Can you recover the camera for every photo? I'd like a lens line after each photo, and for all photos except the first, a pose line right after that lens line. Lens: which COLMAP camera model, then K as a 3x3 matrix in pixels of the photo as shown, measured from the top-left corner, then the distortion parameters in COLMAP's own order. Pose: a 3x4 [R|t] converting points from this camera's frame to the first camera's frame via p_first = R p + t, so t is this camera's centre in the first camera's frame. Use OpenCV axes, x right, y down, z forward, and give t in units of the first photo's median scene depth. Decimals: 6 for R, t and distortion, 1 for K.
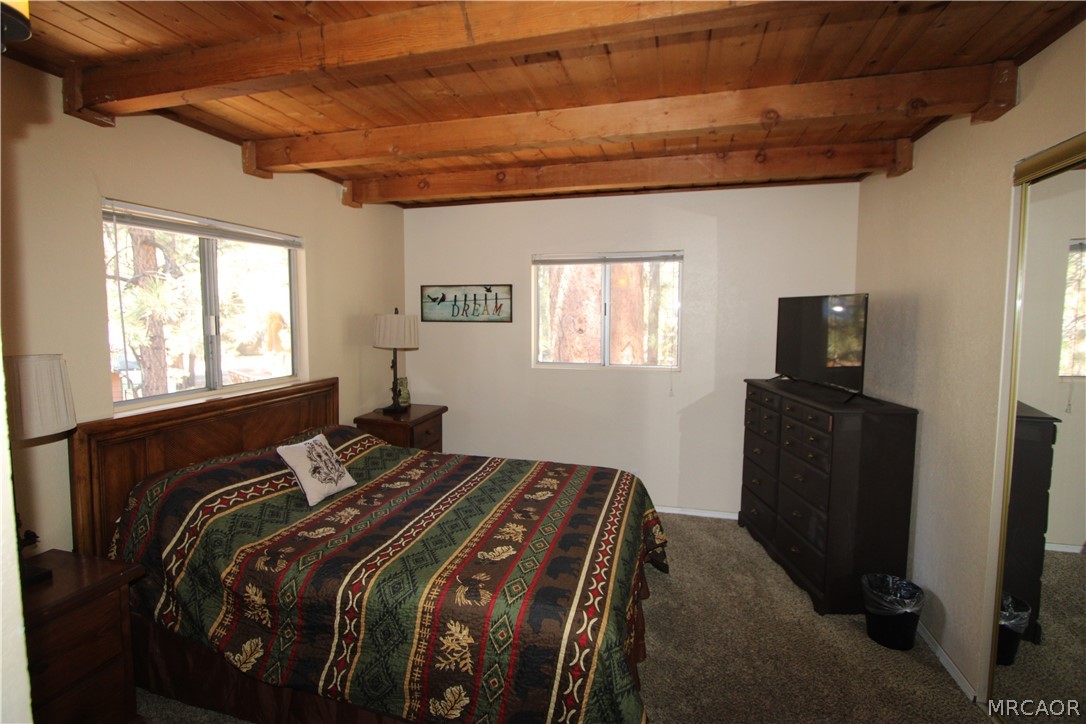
lens RADIAL K [[495.7, 0, 541.1], [0, 495.7, 346.9], [0, 0, 1]] dist [-0.022682, 0.005504]
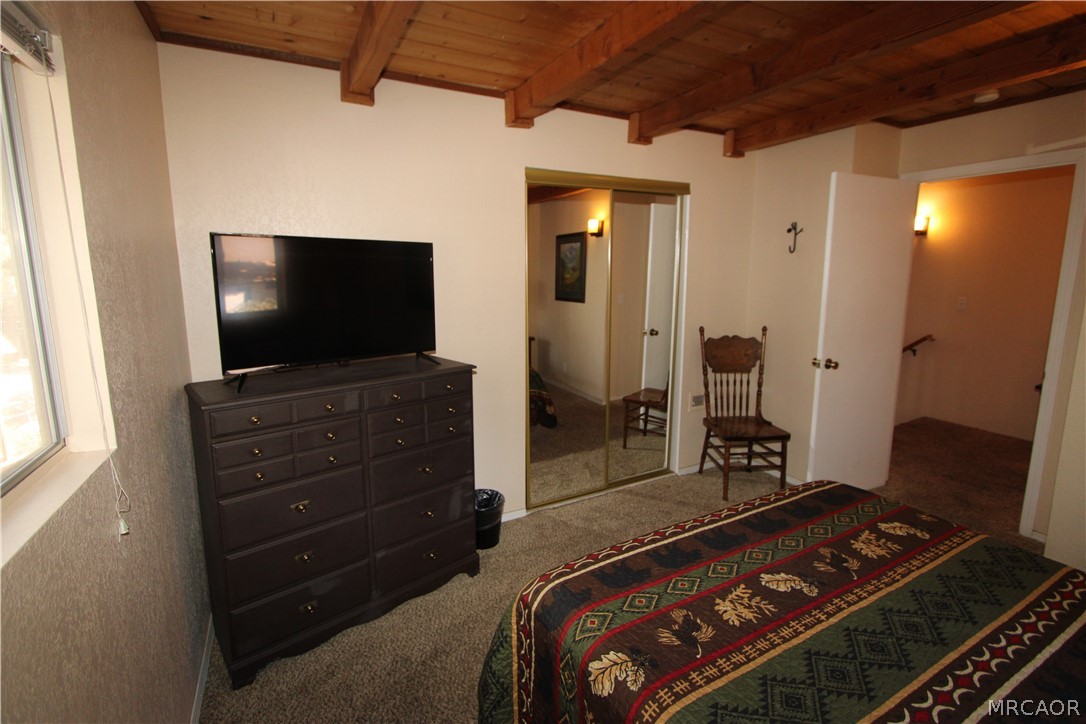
lens RADIAL K [[495.7, 0, 541.1], [0, 495.7, 346.9], [0, 0, 1]] dist [-0.022682, 0.005504]
pose [[-0.674185, -0.115535, 0.729470, -0.239062], [0.051148, 0.978014, 0.202171, -0.071454], [-0.736789, 0.173612, -0.653453, 1.200945]]
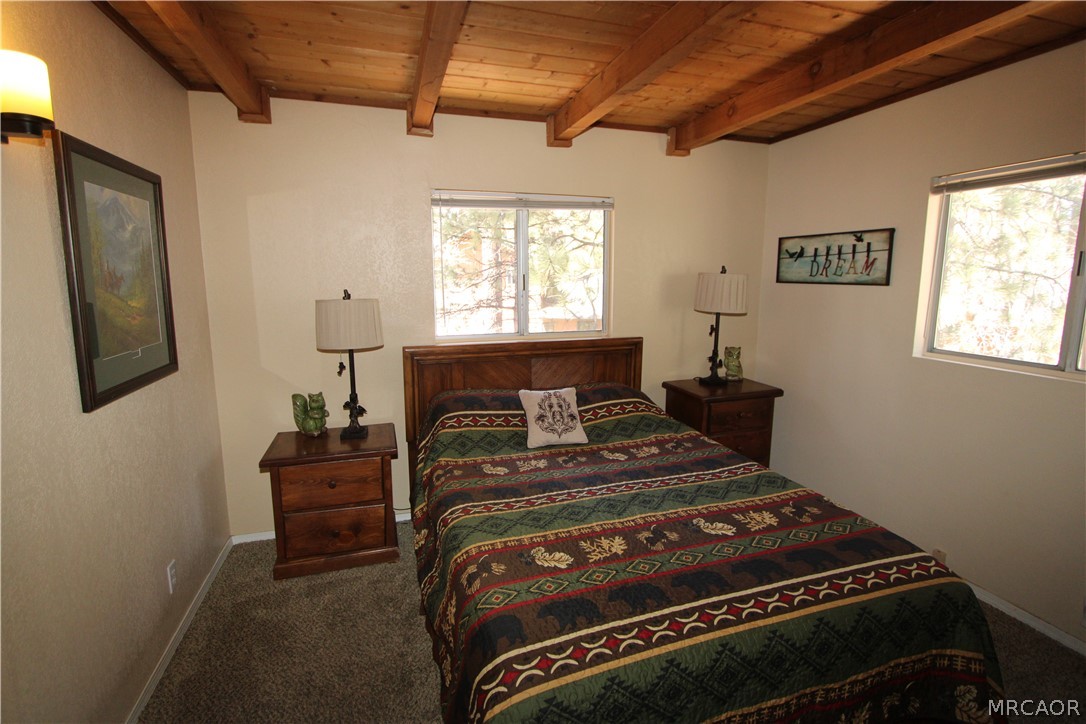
lens RADIAL K [[495.7, 0, 541.1], [0, 495.7, 346.9], [0, 0, 1]] dist [-0.022682, 0.005504]
pose [[0.537231, 0.119550, -0.834919, 0.396785], [-0.054387, 0.992754, 0.107154, -0.019381], [0.841680, -0.012158, 0.539840, 0.380034]]
